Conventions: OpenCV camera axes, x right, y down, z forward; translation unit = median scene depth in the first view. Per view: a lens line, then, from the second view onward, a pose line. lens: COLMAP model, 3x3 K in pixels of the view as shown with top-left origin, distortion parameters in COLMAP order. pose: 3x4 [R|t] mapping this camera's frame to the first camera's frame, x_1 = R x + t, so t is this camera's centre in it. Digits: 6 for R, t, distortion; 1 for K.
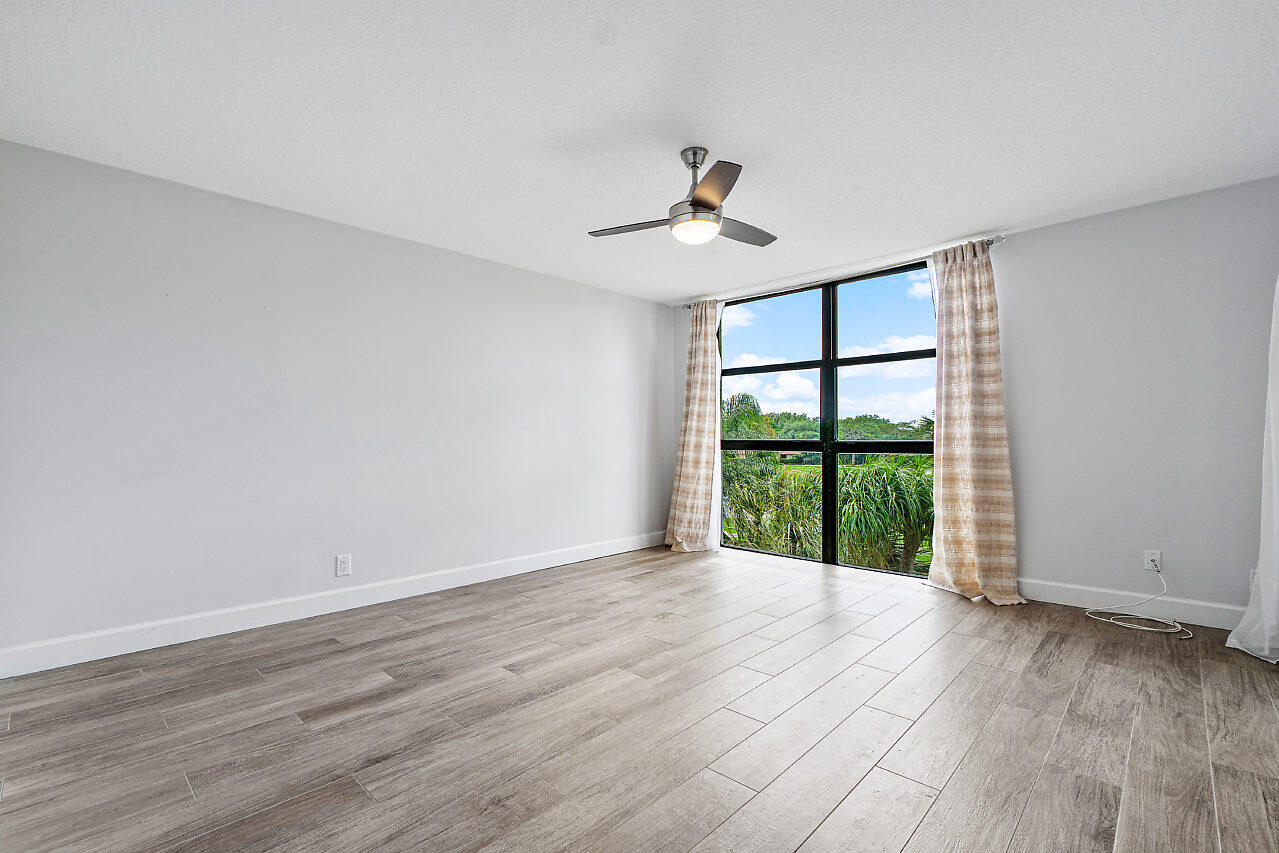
lens RADIAL K [[560.5, 0, 636.8], [0, 560.5, 434.0], [0, 0, 1]] dist [-0.000248, 0.001591]
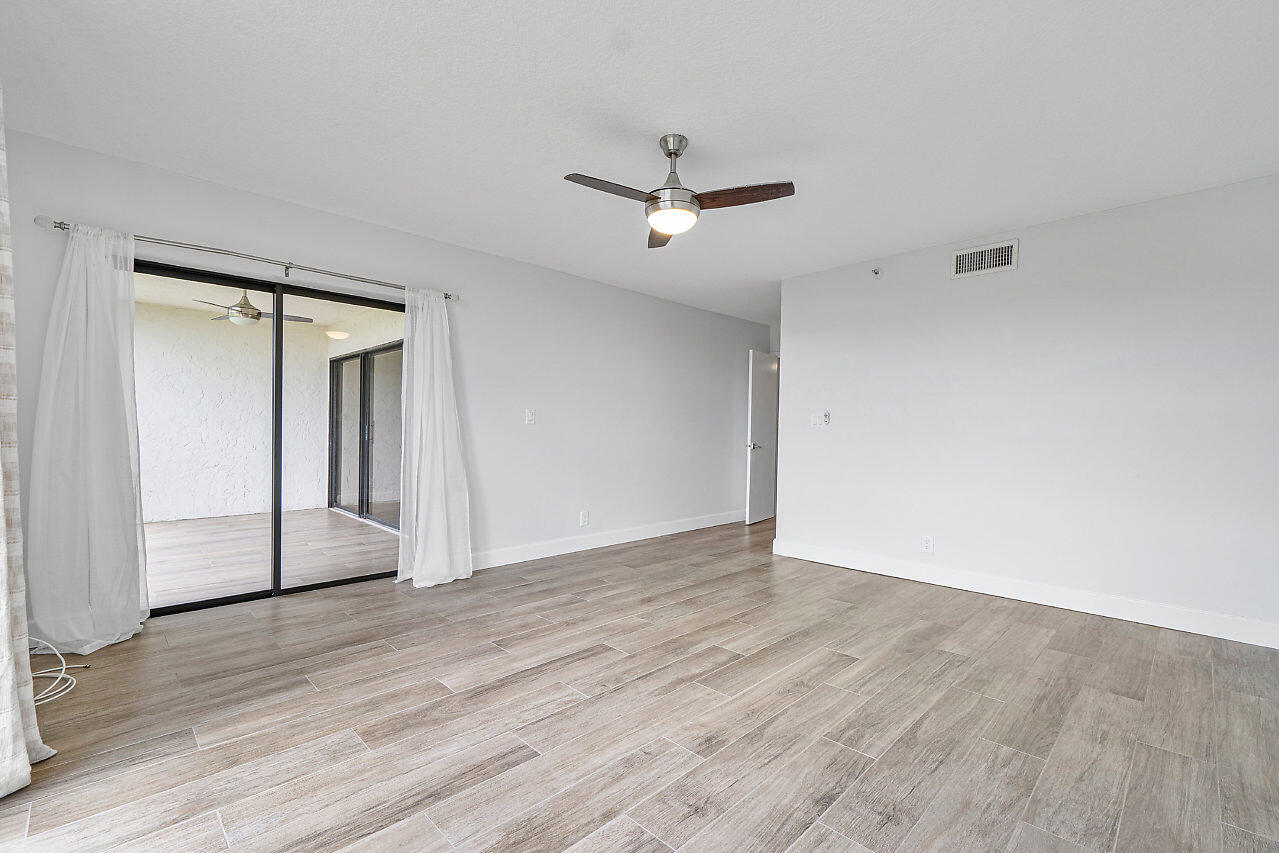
lens RADIAL K [[560.5, 0, 641.4], [0, 560.5, 430.8], [0, 0, 1]] dist [-0.000248, 0.001591]
pose [[-0.999602, -0.010130, 0.026338, 0.135910], [-0.010386, 0.999900, -0.009579, 0.014119], [-0.026239, -0.009848, -0.999607, 2.043051]]
